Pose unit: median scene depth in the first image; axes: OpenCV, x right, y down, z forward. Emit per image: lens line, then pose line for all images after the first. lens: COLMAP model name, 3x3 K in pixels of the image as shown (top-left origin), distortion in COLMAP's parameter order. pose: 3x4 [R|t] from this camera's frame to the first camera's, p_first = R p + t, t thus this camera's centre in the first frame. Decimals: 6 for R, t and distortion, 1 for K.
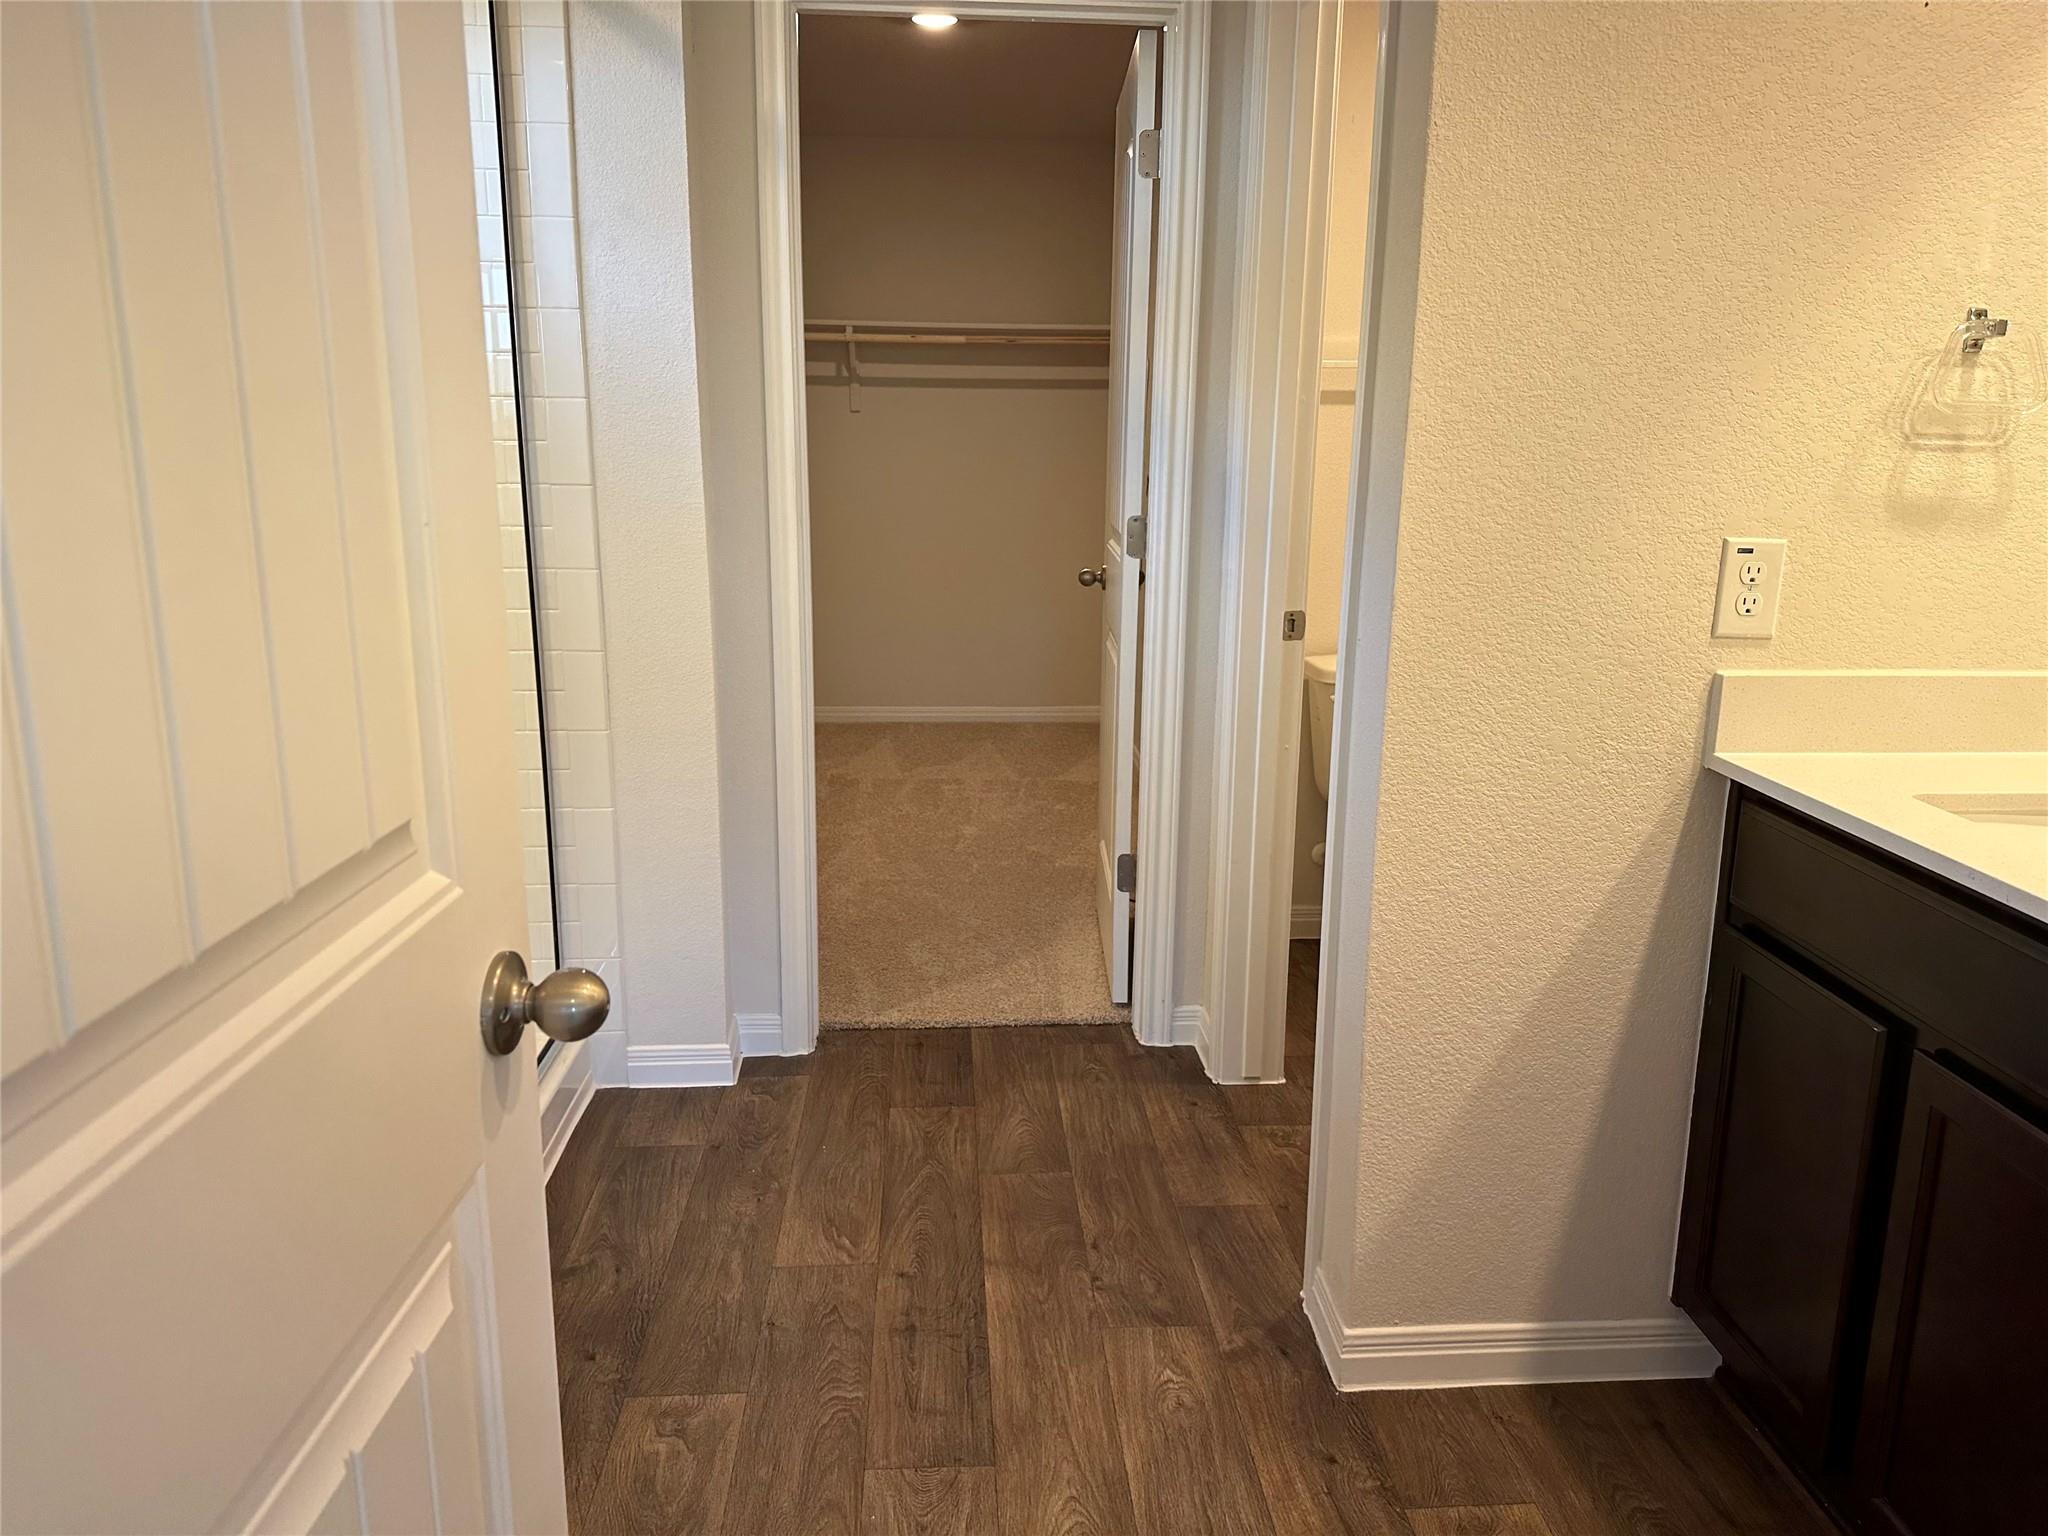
lens RADIAL K [[1442.4, 0, 1026.0], [0, 1442.4, 765.0], [0, 0, 1]] dist [0.036291, -0.044221]
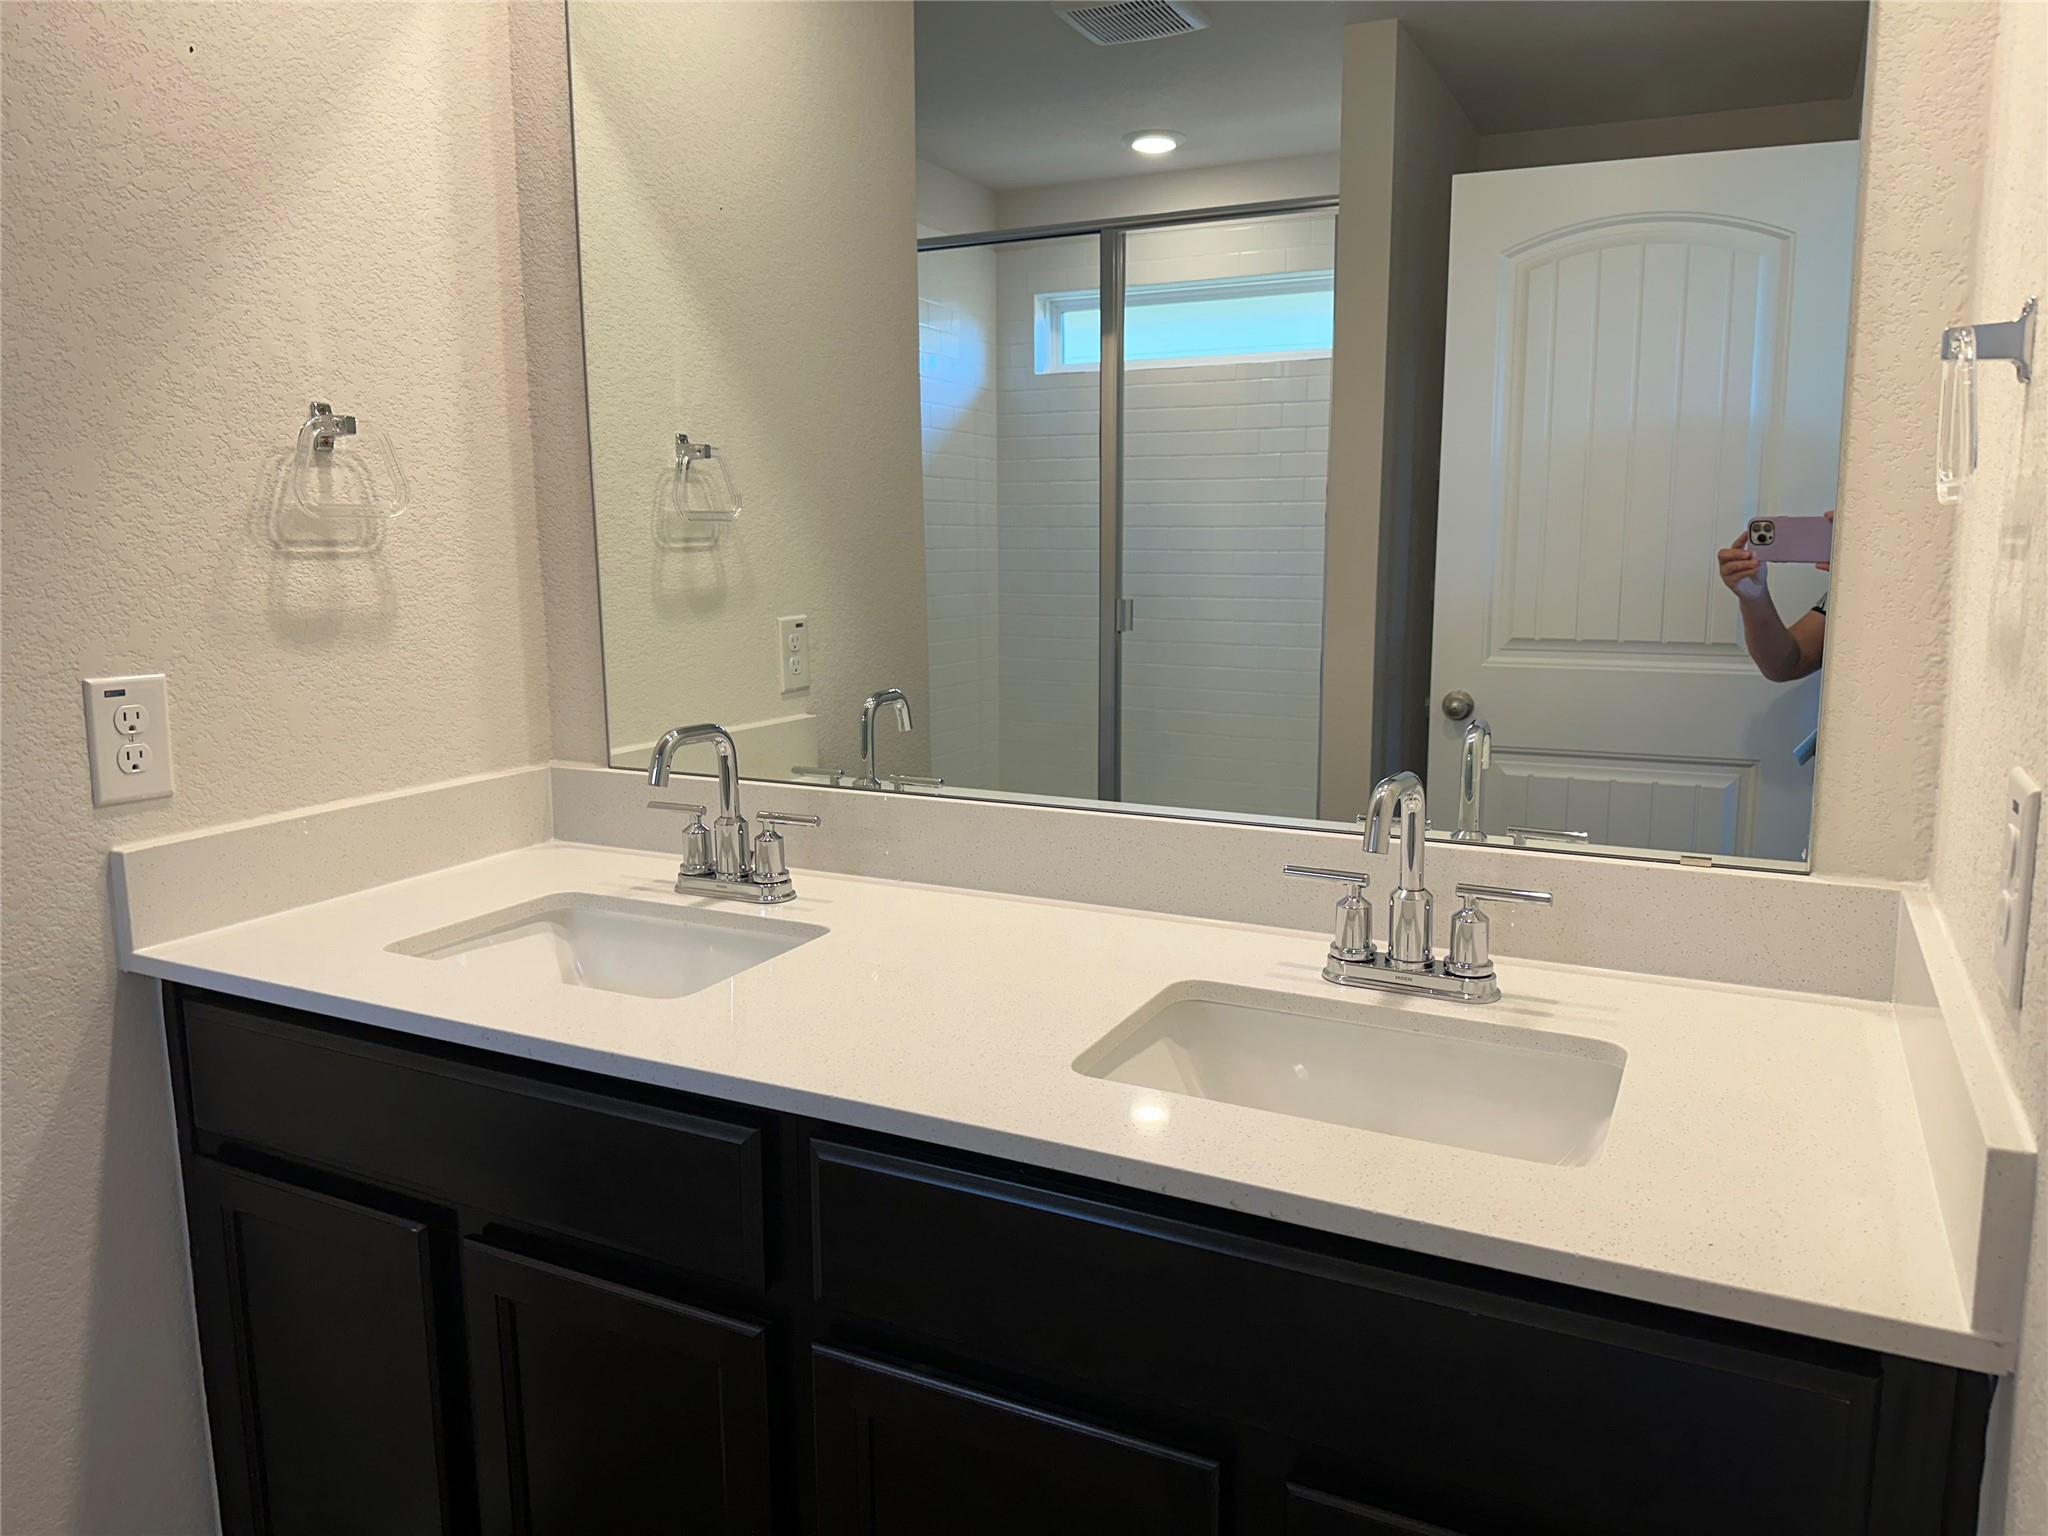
lens RADIAL K [[1442.4, 0, 1024.0], [0, 1442.4, 735.2], [0, 0, 1]] dist [0.036291, -0.044221]
pose [[0.499077, -0.143263, 0.854633, 0.069069], [0.210789, 0.976687, 0.040629, -0.054678], [-0.840530, 0.159870, 0.517640, 0.189632]]
